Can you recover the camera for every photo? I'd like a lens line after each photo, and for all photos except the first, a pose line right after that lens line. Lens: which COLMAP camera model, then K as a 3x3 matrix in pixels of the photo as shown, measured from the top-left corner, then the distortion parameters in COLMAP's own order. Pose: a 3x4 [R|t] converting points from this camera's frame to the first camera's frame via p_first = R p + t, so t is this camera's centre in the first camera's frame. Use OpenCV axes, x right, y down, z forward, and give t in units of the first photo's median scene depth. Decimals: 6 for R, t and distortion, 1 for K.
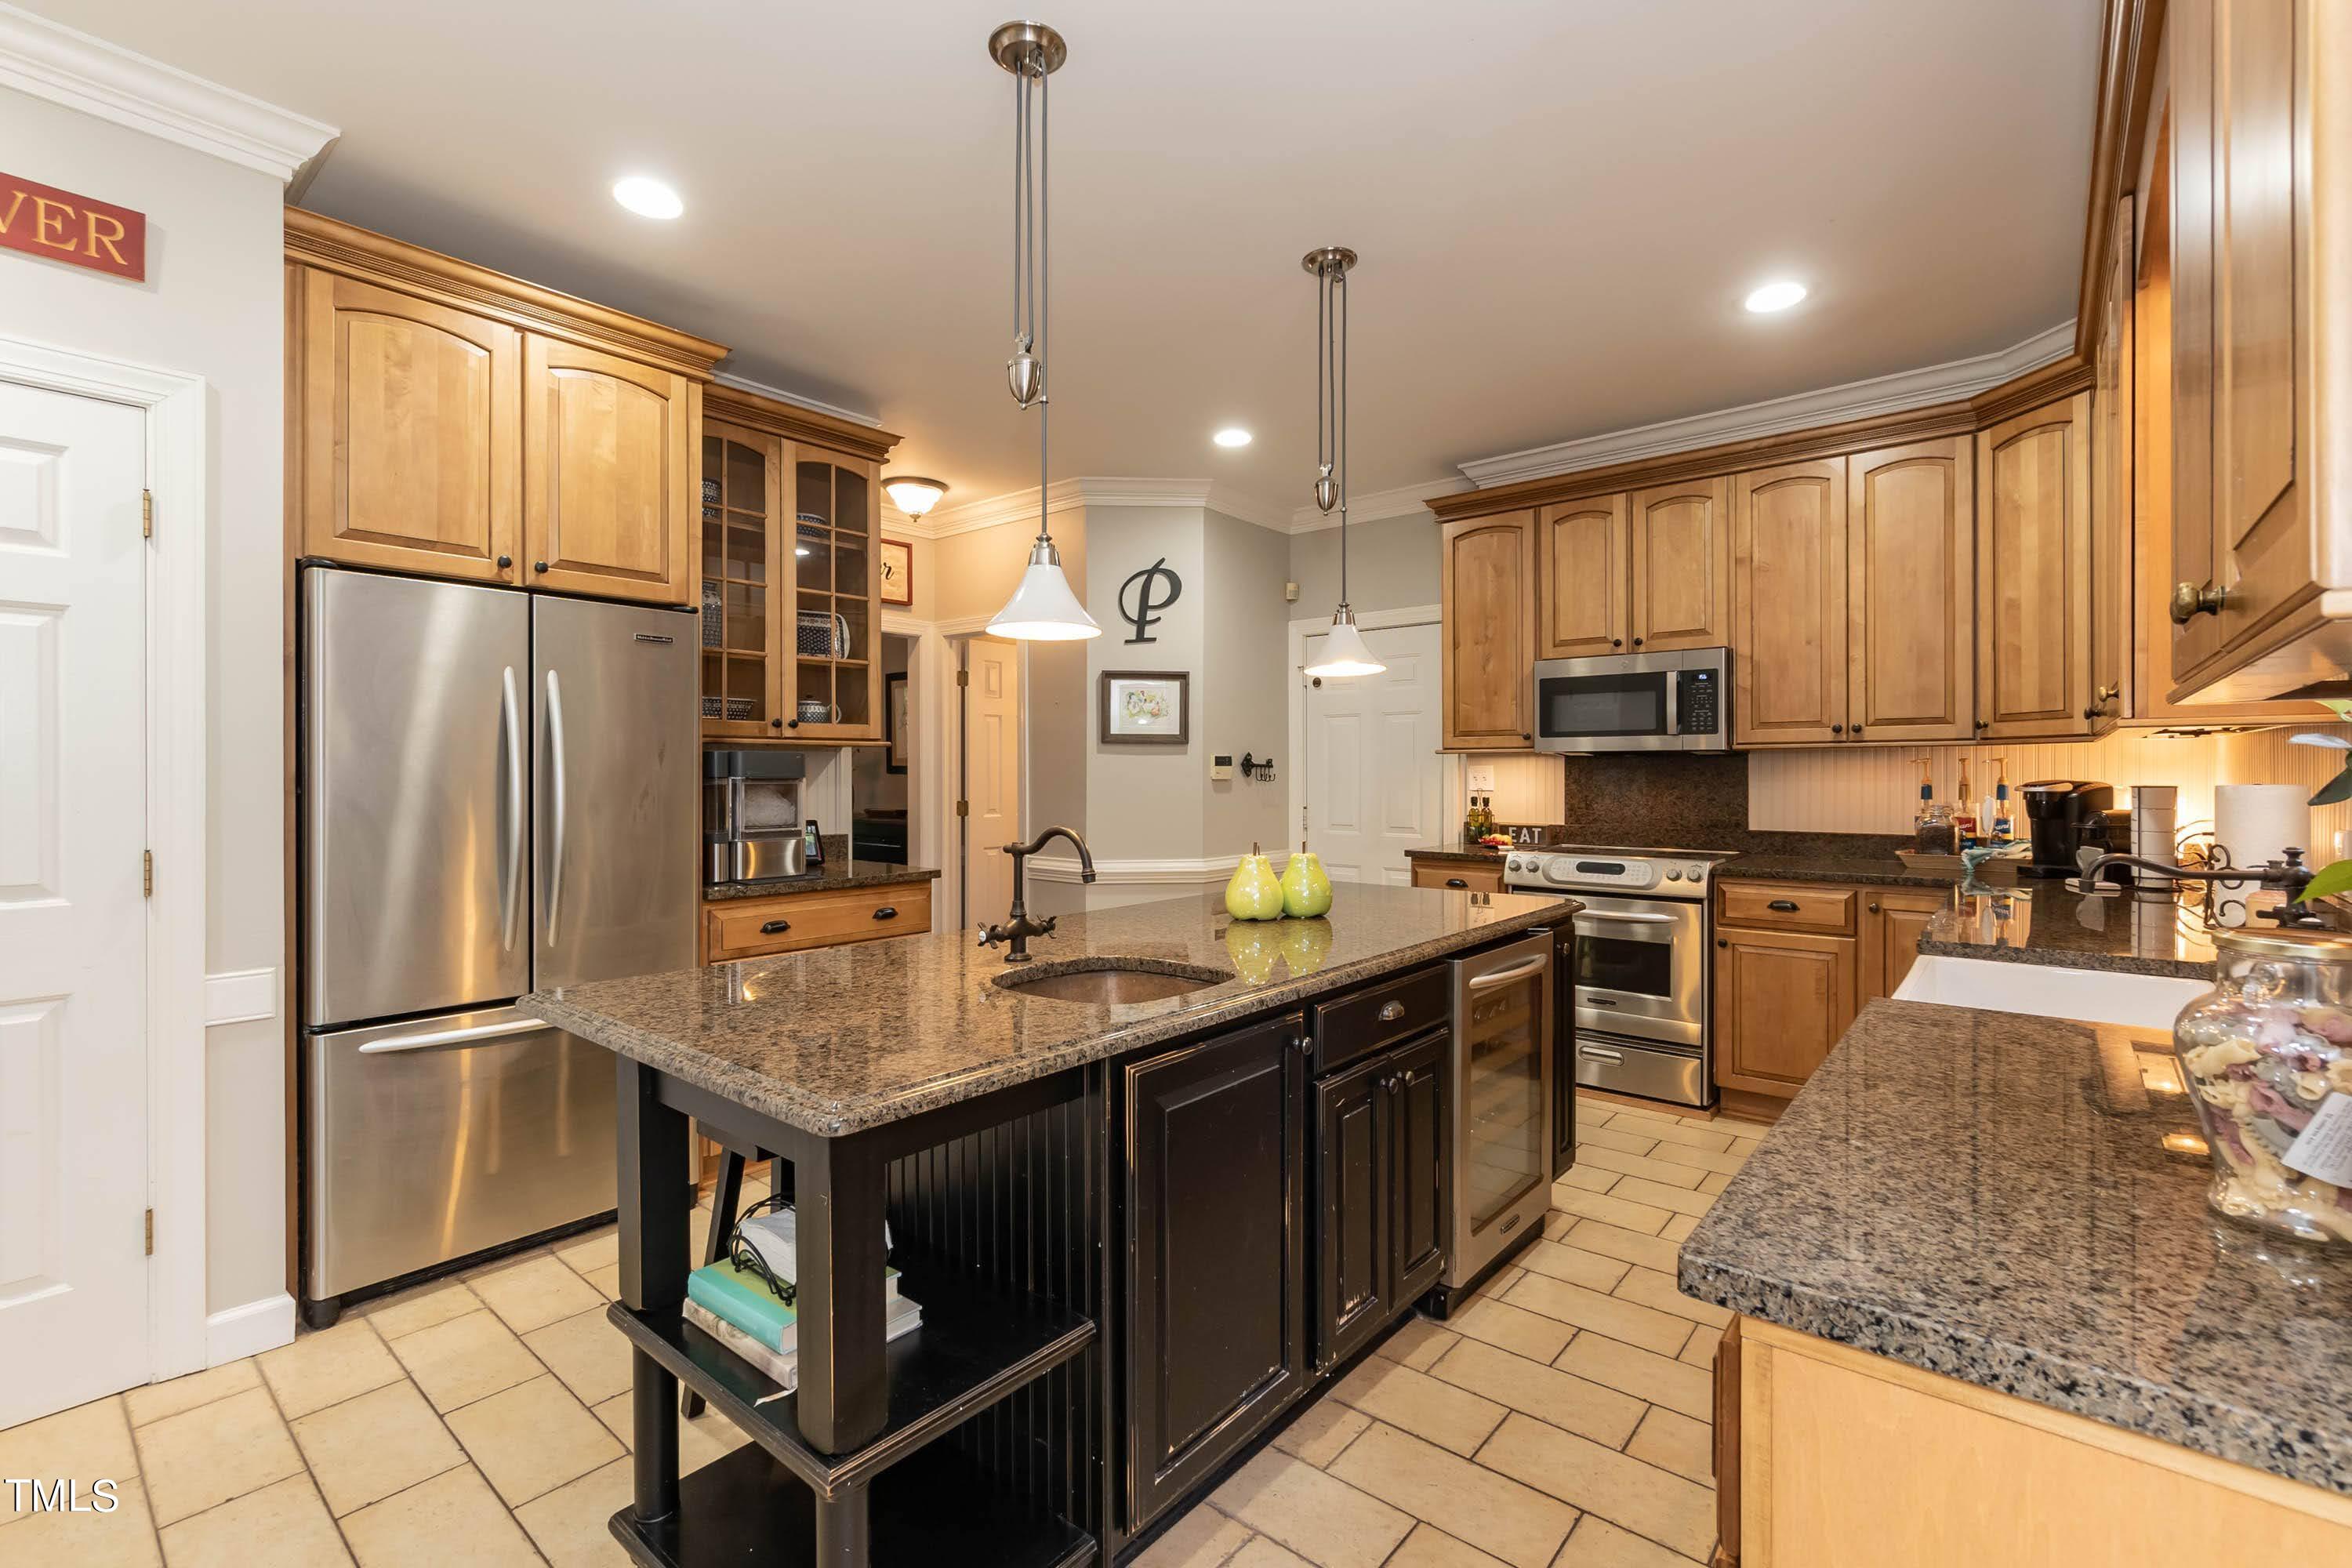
lens RADIAL K [[1057.5, 0, 1169.7], [0, 1057.5, 780.2], [0, 0, 1]] dist [-0.018422, 0.000152]
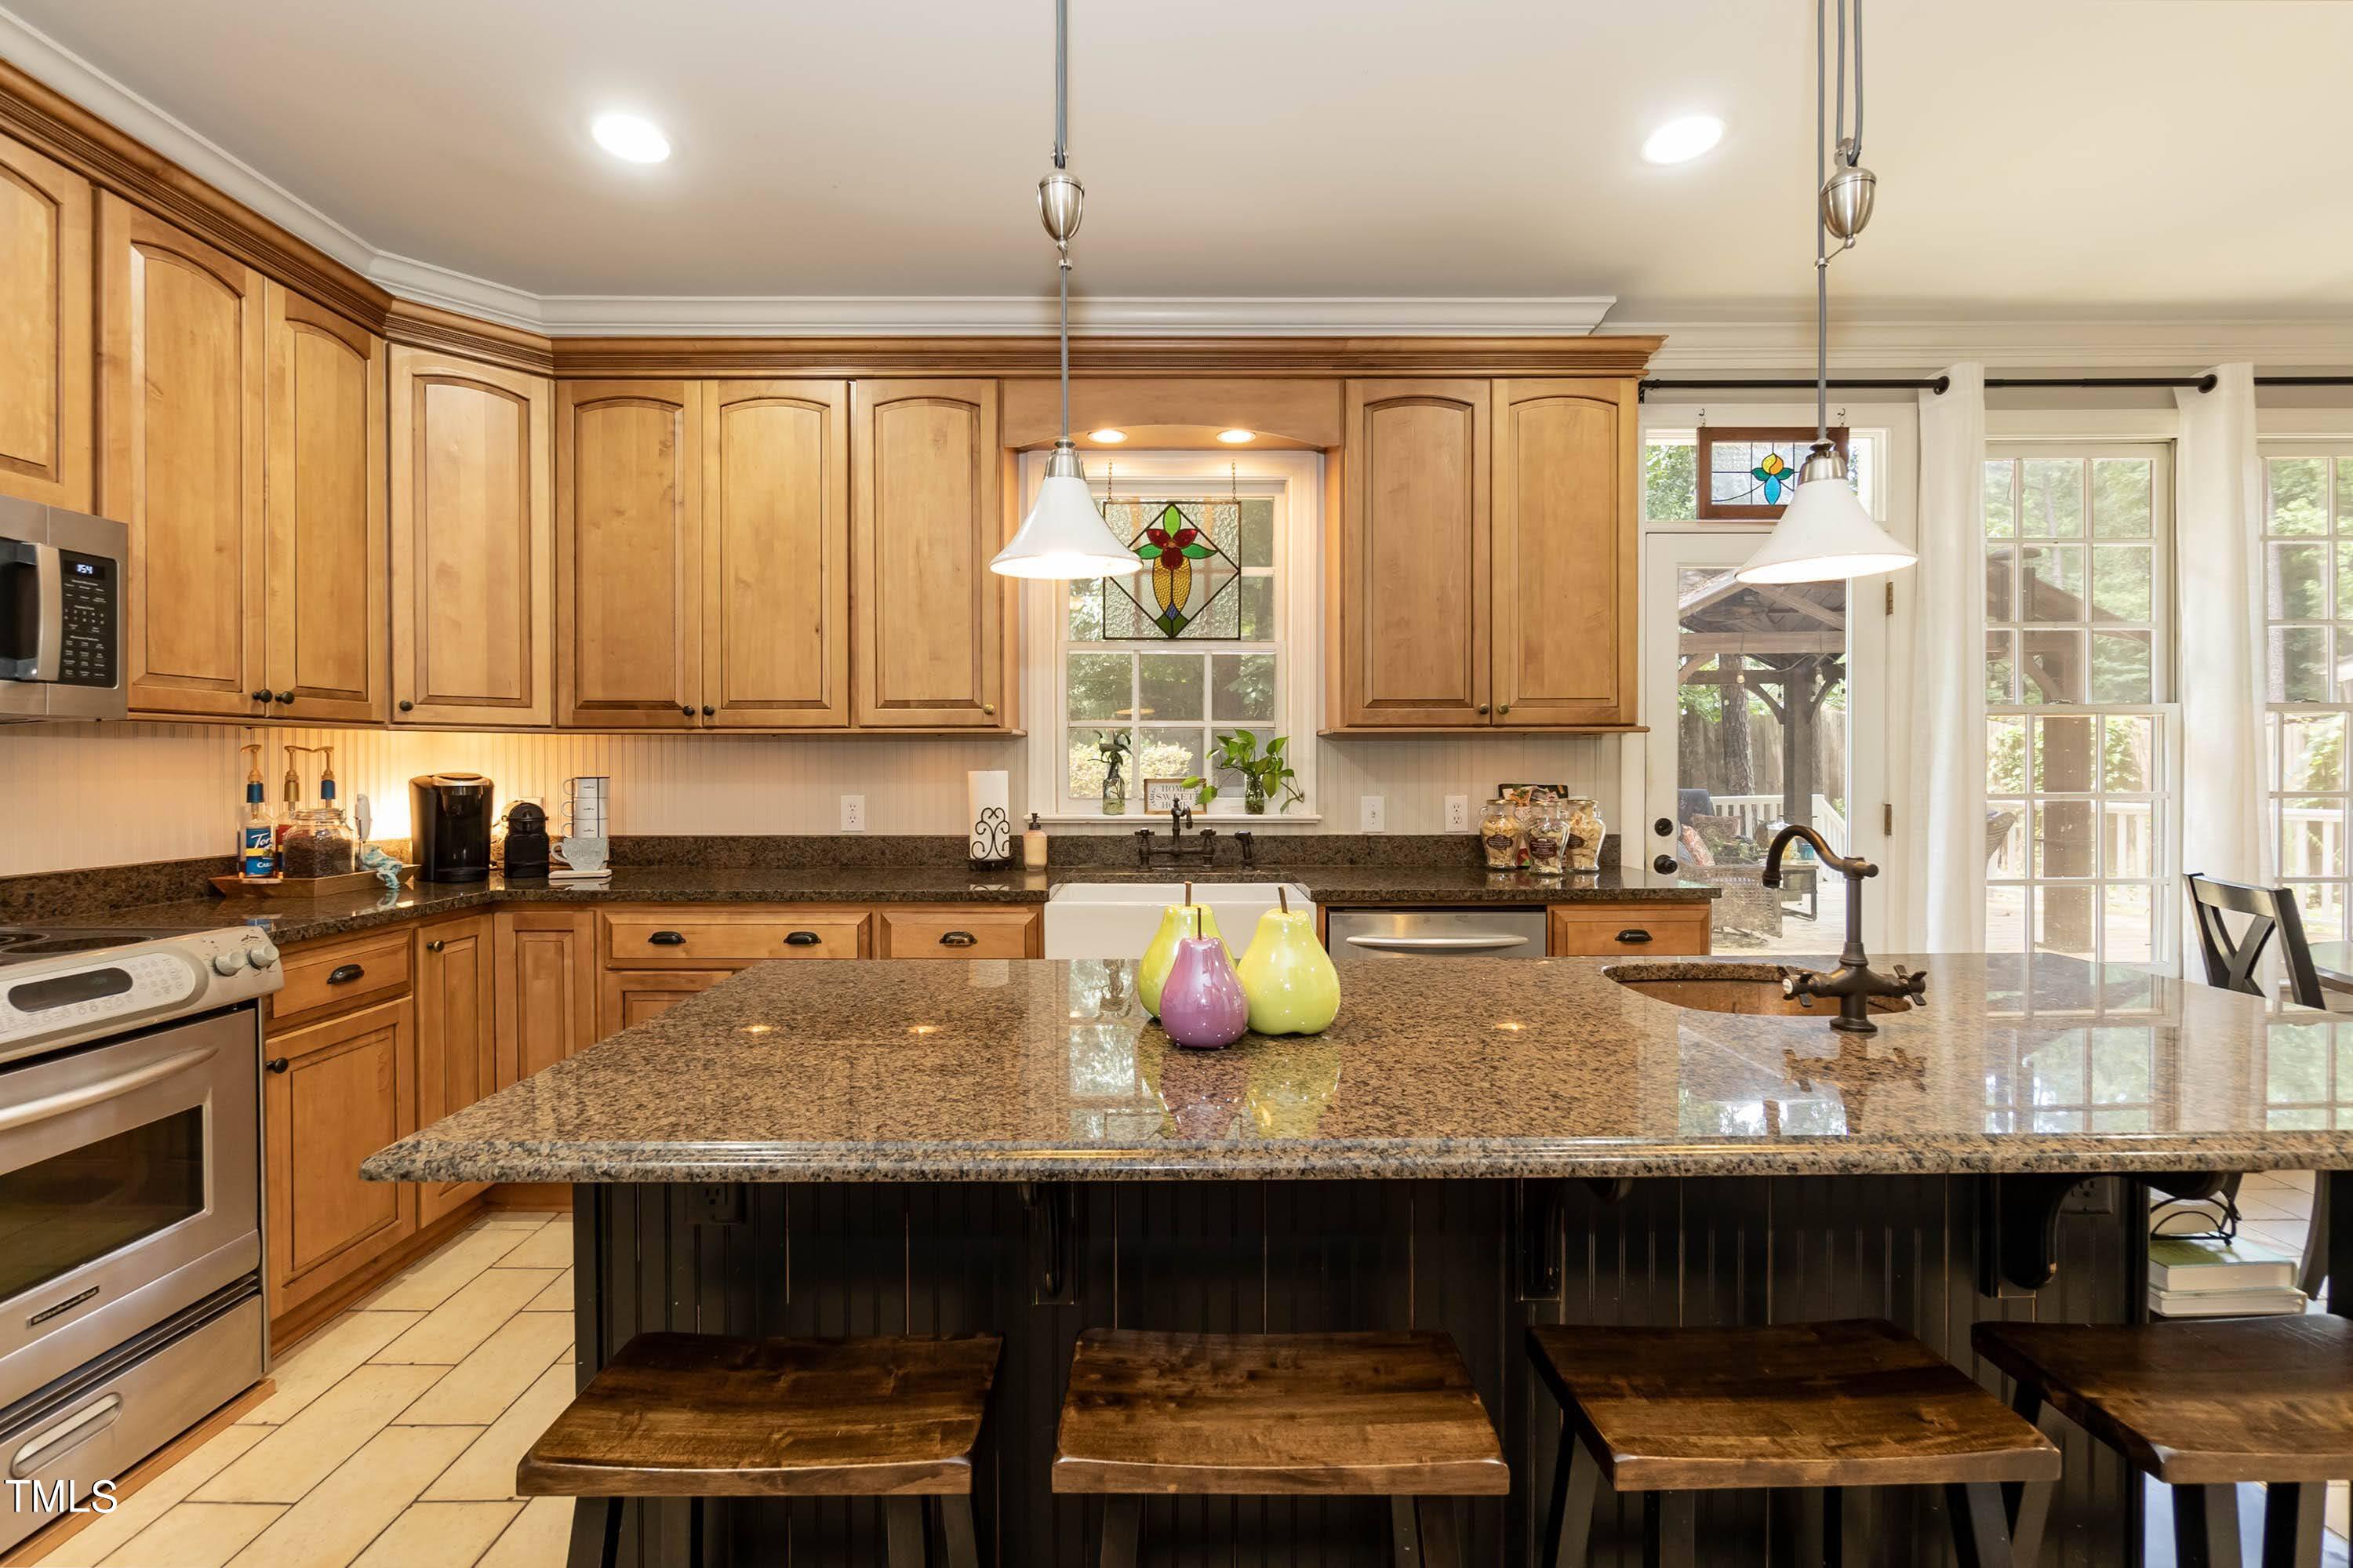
lens RADIAL K [[1004.8, 0, 1174.4], [0, 1004.8, 772.9], [0, 0, 1]] dist [-0.008191, -0.000334]
pose [[-0.642036, -0.002270, 0.766671, -0.195801], [0.006259, 0.999947, 0.008202, -0.003814], [-0.766649, 0.010065, -0.641988, 1.003076]]
